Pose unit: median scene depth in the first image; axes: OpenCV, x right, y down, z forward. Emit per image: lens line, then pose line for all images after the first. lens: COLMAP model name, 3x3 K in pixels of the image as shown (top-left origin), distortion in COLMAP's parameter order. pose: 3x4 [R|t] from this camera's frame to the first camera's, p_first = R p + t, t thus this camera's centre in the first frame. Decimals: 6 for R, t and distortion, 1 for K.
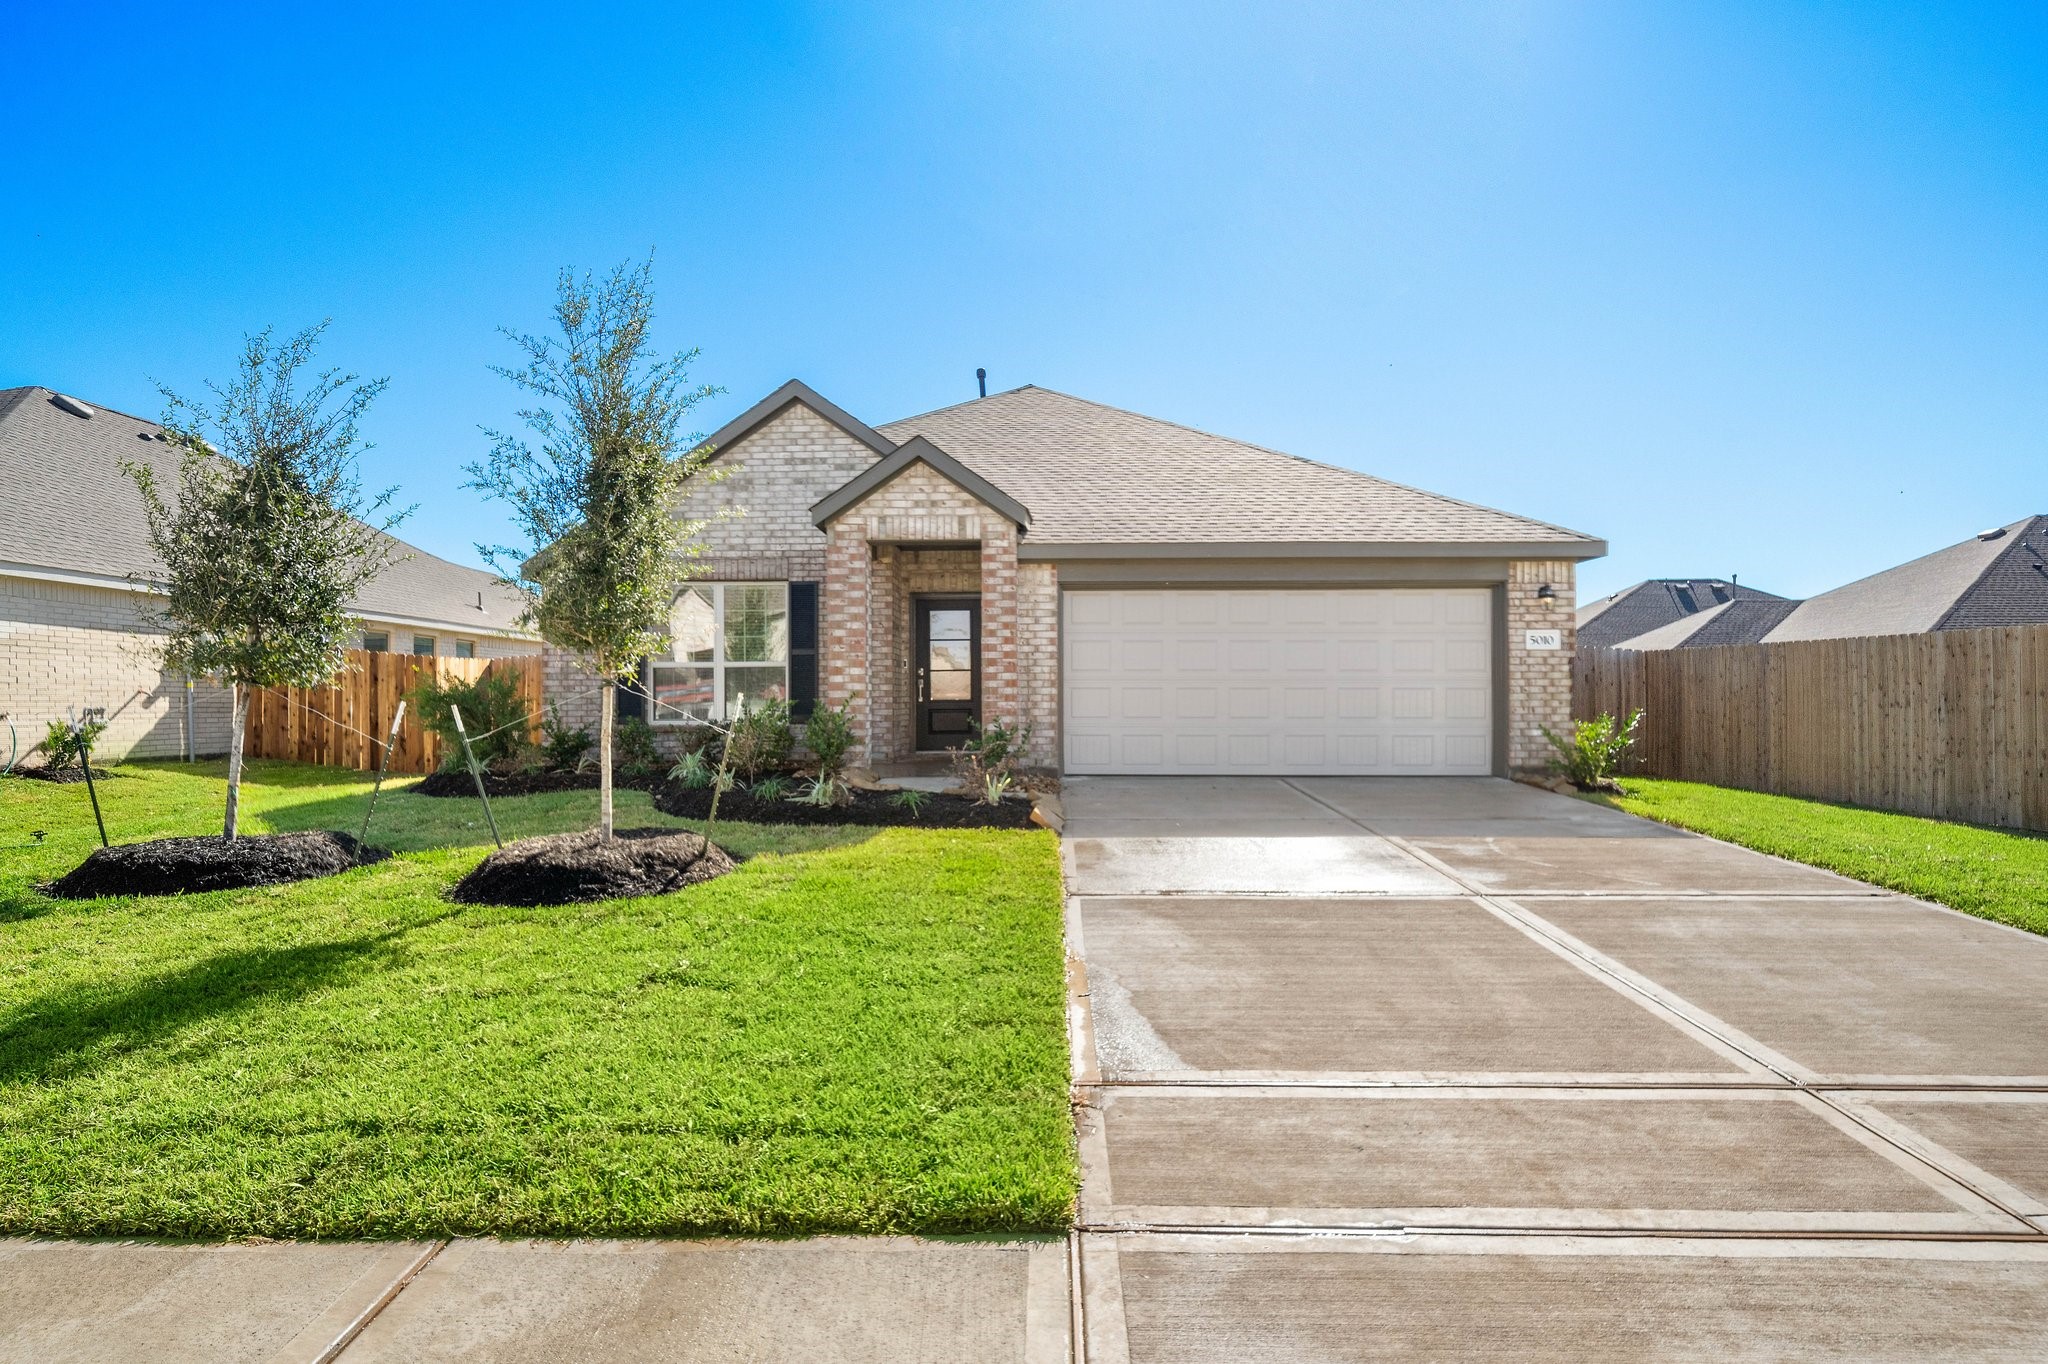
lens RADIAL K [[1098.2, 0, 1025.2], [0, 1098.2, 709.6], [0, 0, 1]] dist [-0.002329, -0.000647]
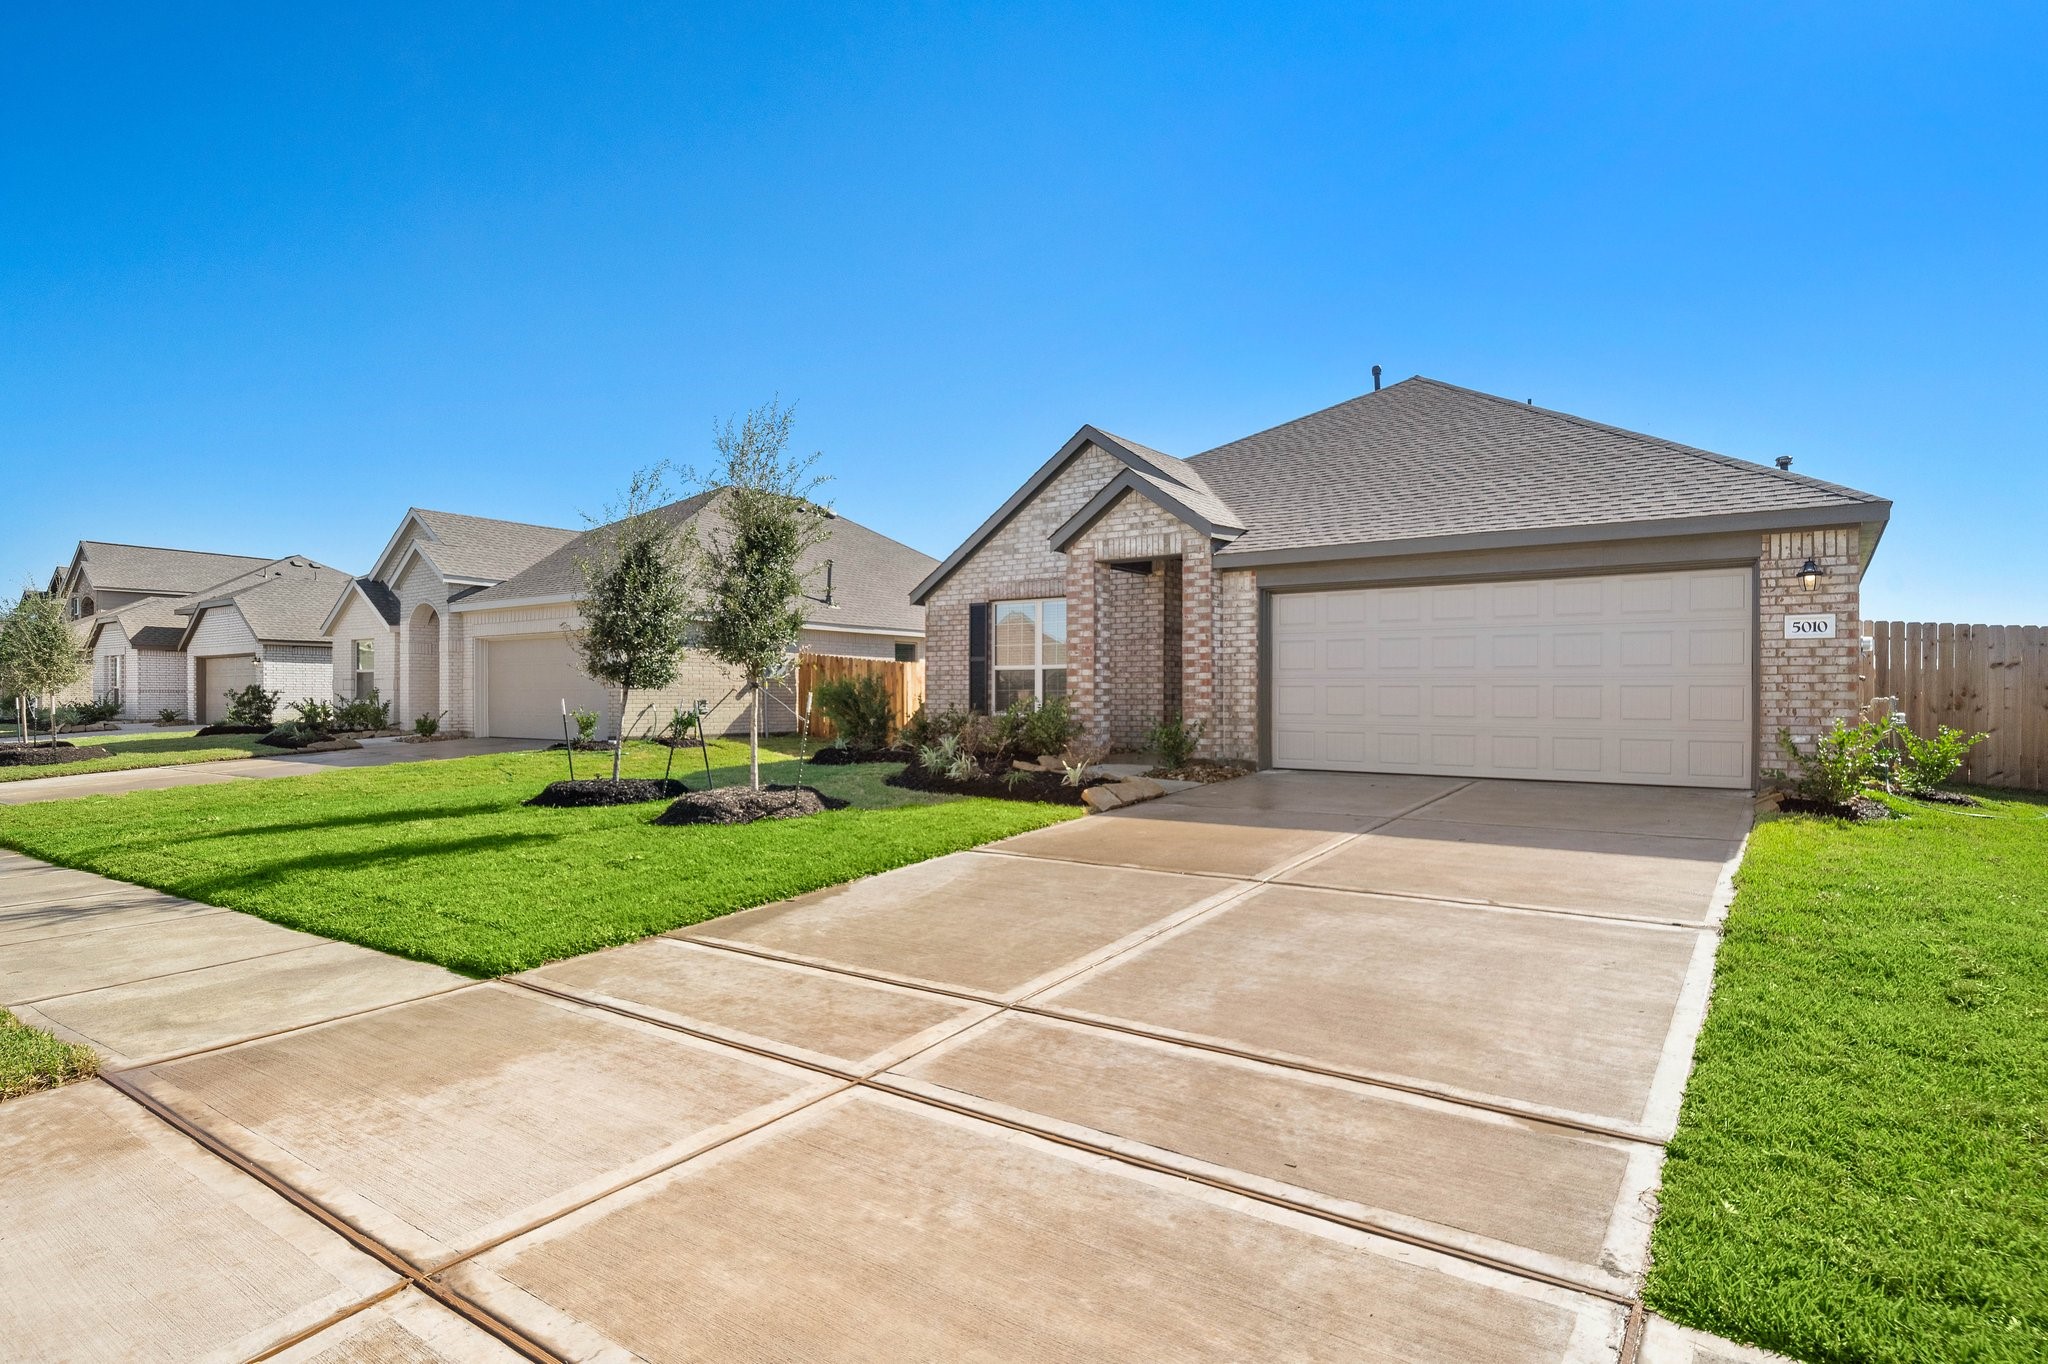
lens RADIAL K [[1098.2, 0, 1025.2], [0, 1098.2, 709.6], [0, 0, 1]] dist [-0.002329, -0.000647]
pose [[0.824372, 0.010092, -0.565958, 0.453653], [-0.007740, 0.999949, 0.006556, -0.002238], [0.565995, -0.001024, 0.824408, -0.011591]]
